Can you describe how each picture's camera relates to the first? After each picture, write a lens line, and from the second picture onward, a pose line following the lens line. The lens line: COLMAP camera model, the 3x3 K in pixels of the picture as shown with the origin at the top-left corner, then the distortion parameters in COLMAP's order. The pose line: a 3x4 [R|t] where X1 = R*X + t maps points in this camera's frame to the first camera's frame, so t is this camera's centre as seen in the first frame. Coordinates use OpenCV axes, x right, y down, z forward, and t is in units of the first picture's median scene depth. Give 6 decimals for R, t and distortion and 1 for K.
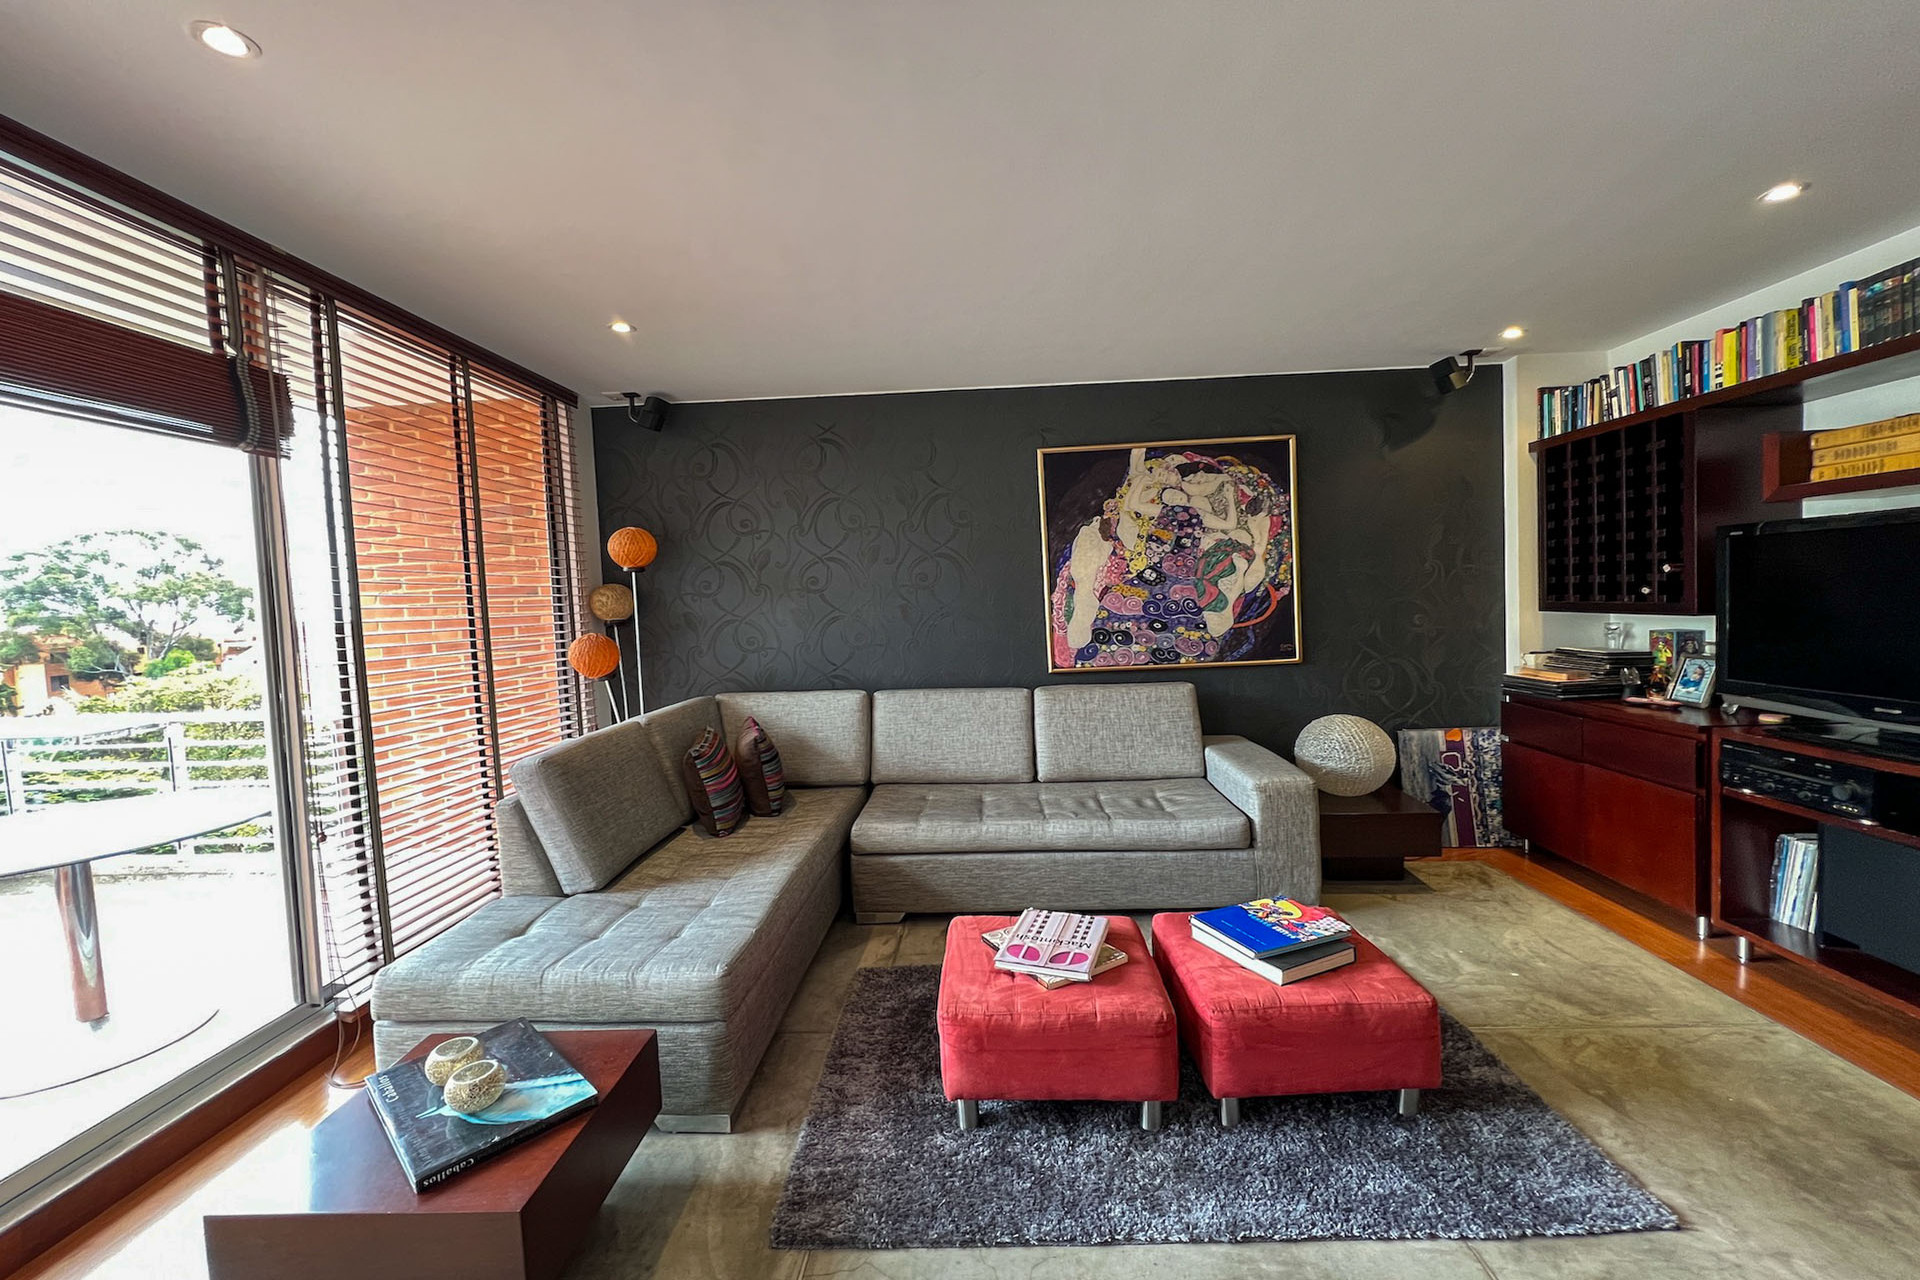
lens RADIAL K [[773.9, 0, 962.2], [0, 773.9, 633.6], [0, 0, 1]] dist [-0.002807, 0.000435]
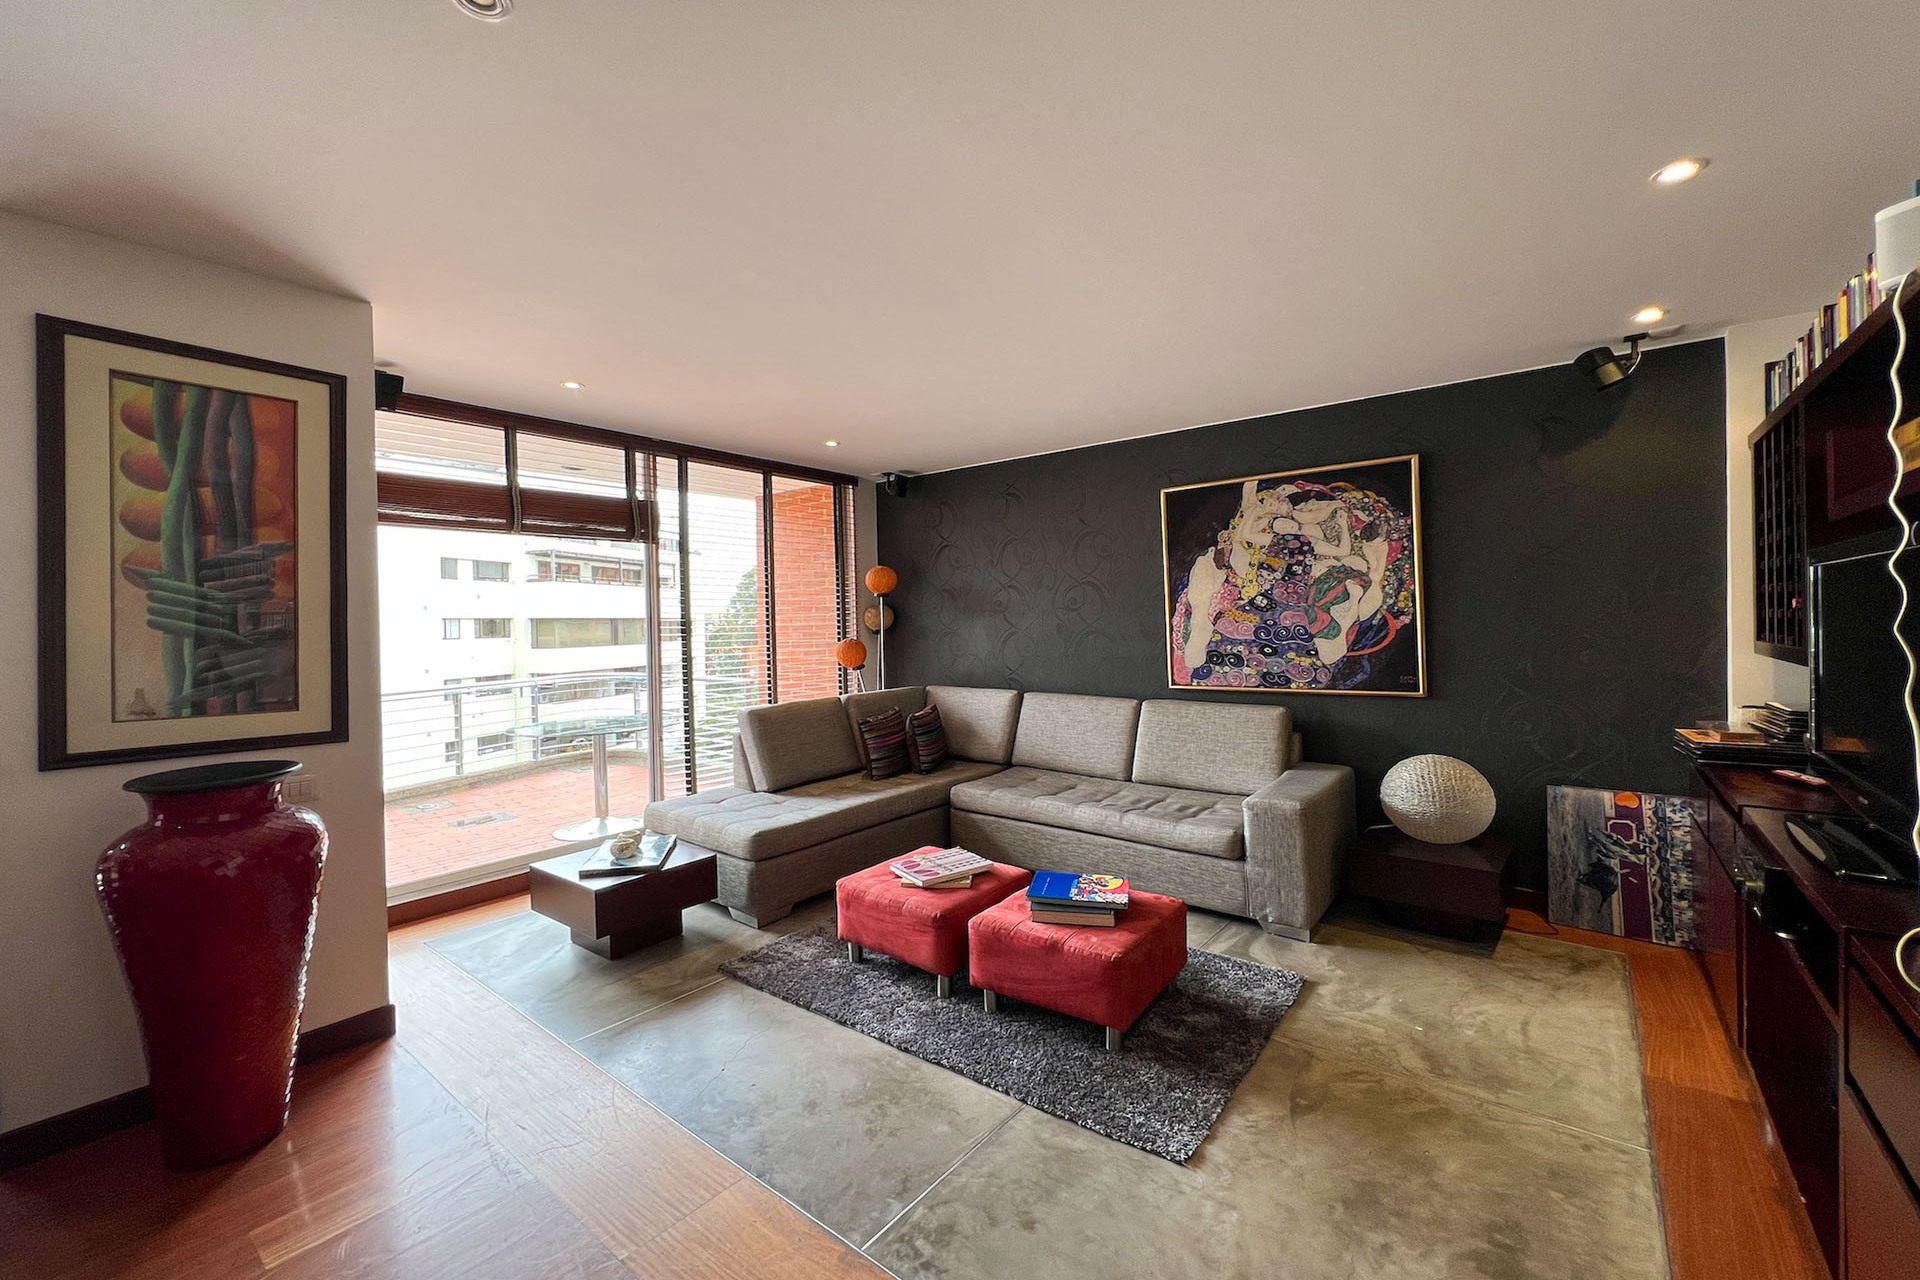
lens RADIAL K [[773.9, 0, 963.8], [0, 773.9, 630.2], [0, 0, 1]] dist [-0.002807, 0.000435]
pose [[0.811537, 0.029164, -0.583573, 0.531052], [-0.038679, 0.999244, -0.003852, -0.017665], [0.583019, 0.025699, 0.812052, -0.079123]]
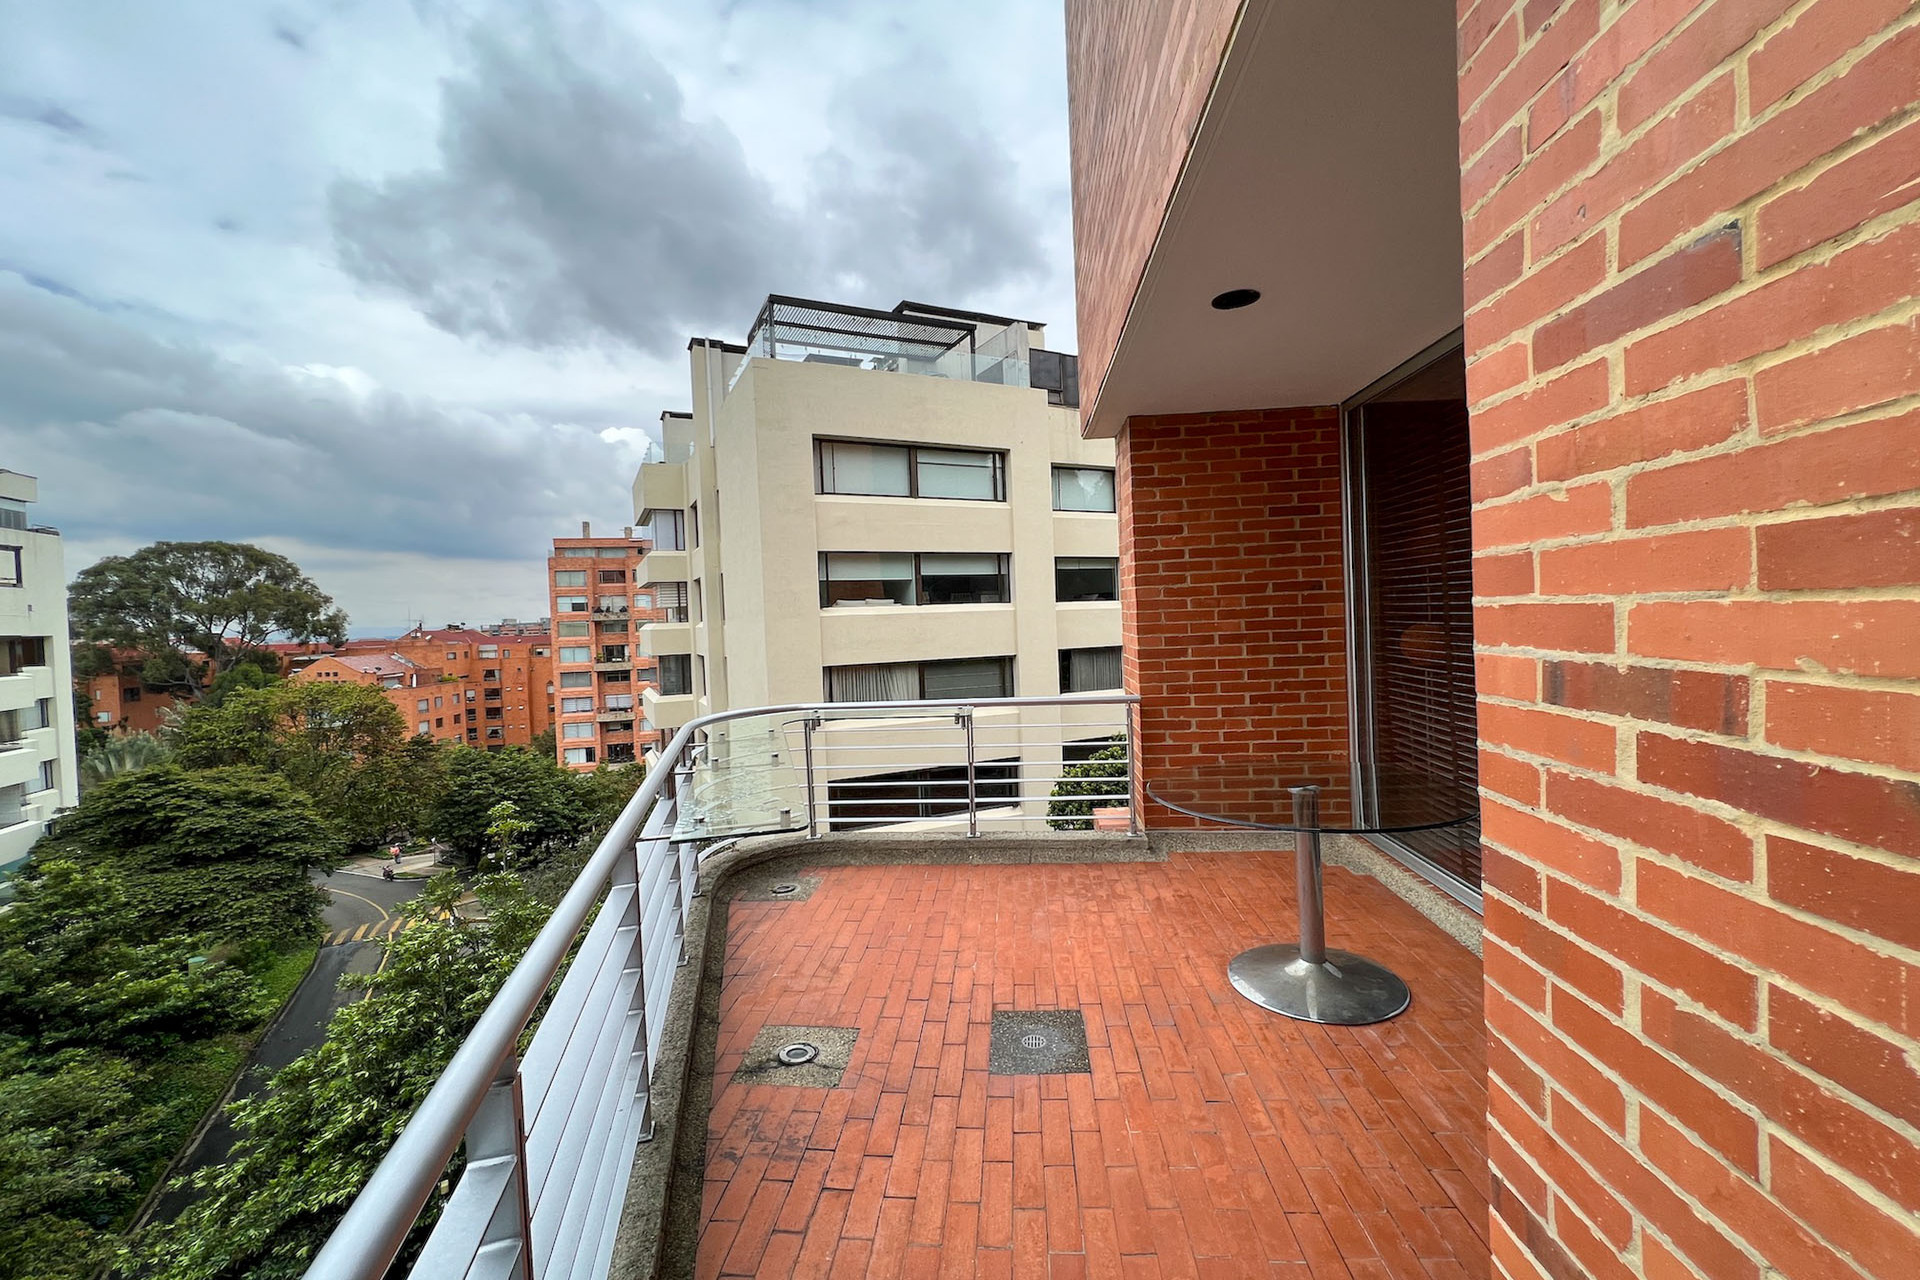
lens RADIAL K [[773.9, 0, 963.5], [0, 773.9, 633.6], [0, 0, 1]] dist [-0.002807, 0.000435]
pose [[0.999695, 0.002017, -0.024609, -1.021880], [-0.002530, 0.999779, -0.020850, 0.036208], [0.024561, 0.020906, 0.999480, -0.084165]]
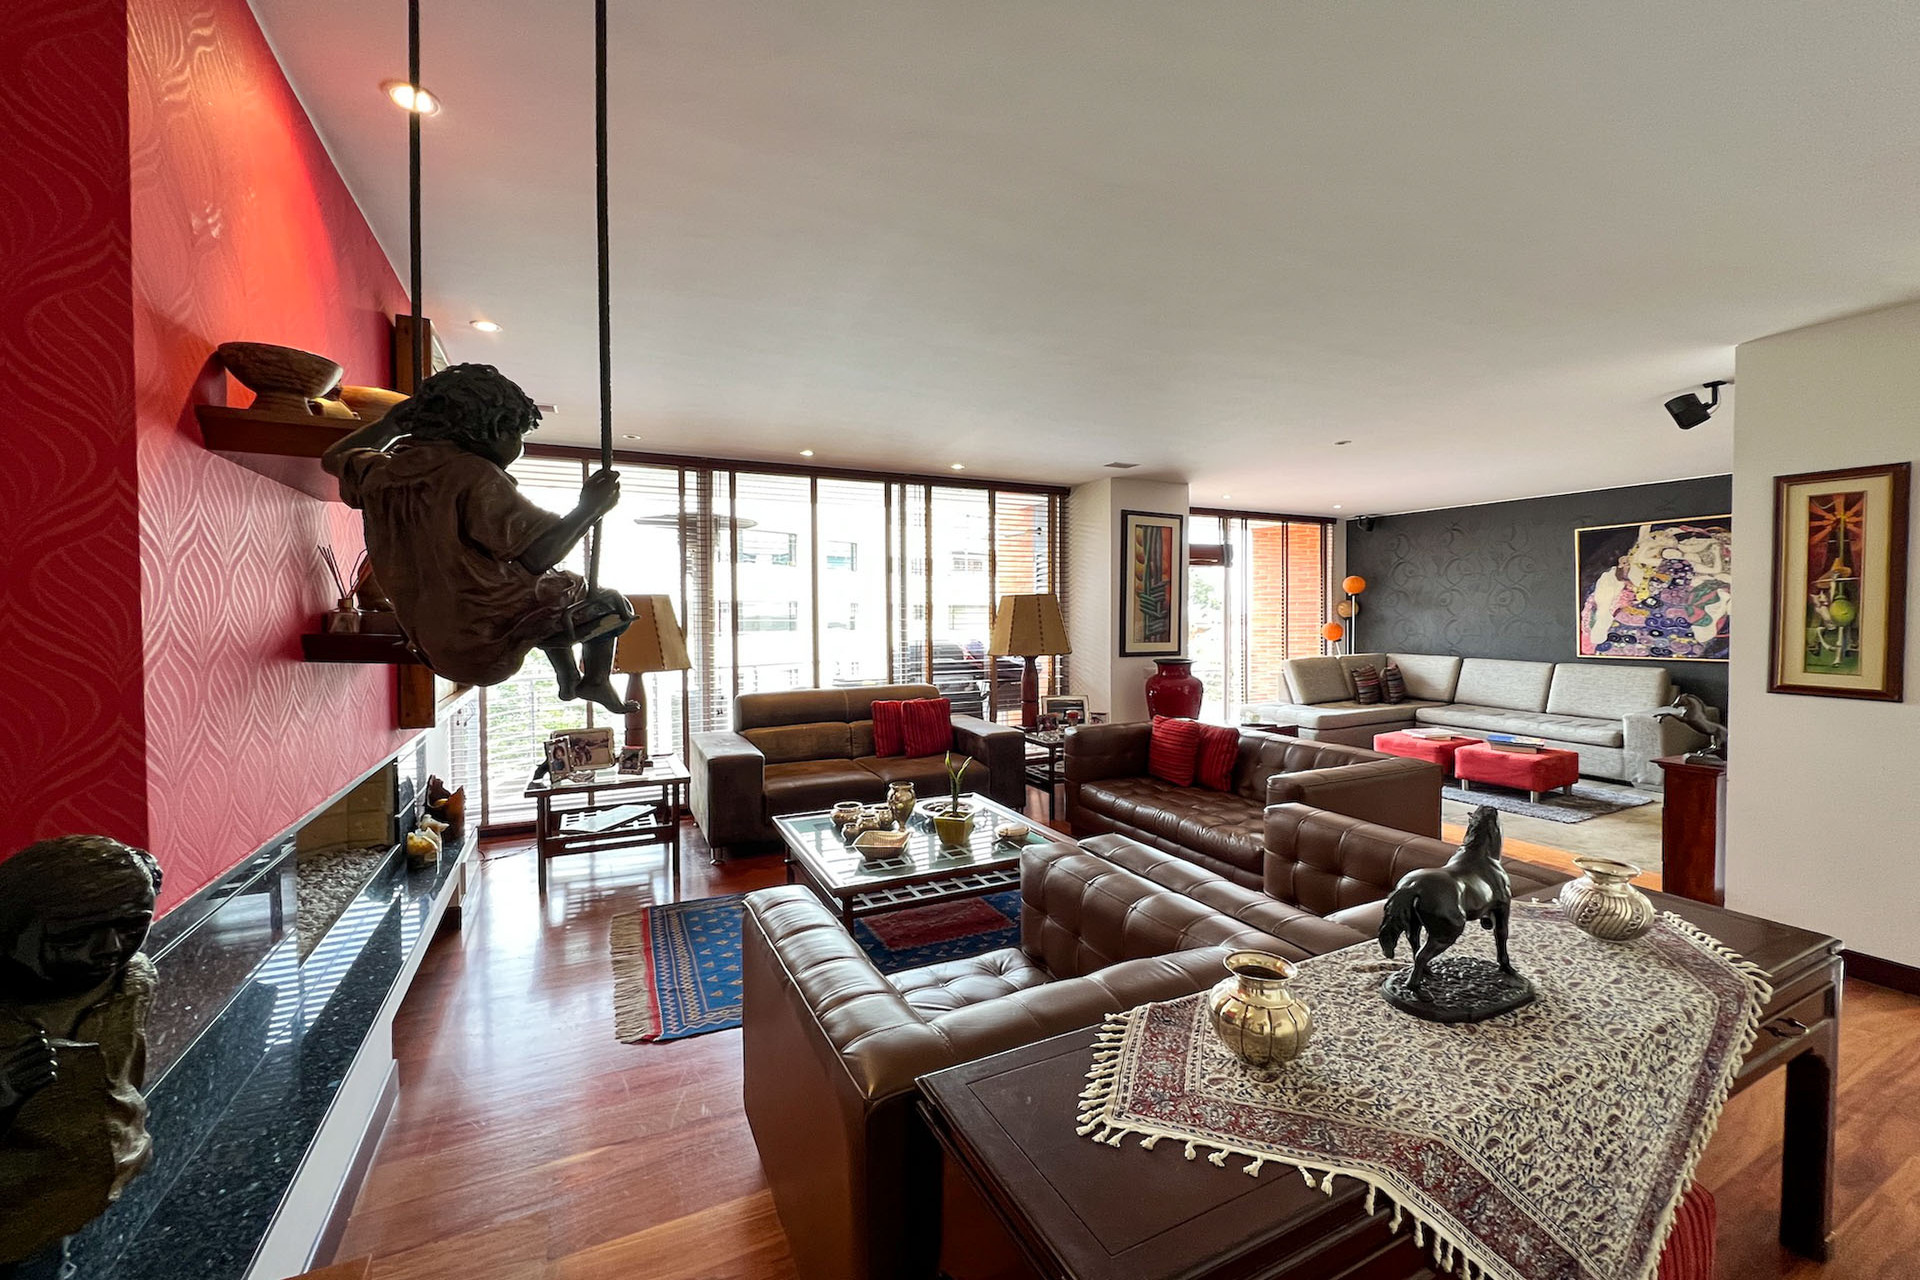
lens RADIAL K [[773.9, 0, 963.4], [0, 773.9, 635.0], [0, 0, 1]] dist [-0.002807, 0.000435]
pose [[0.492436, 0.058329, -0.868392, 0.953999], [-0.053080, 0.997907, 0.036928, 0.010768], [0.868729, 0.027910, 0.494501, -1.071205]]
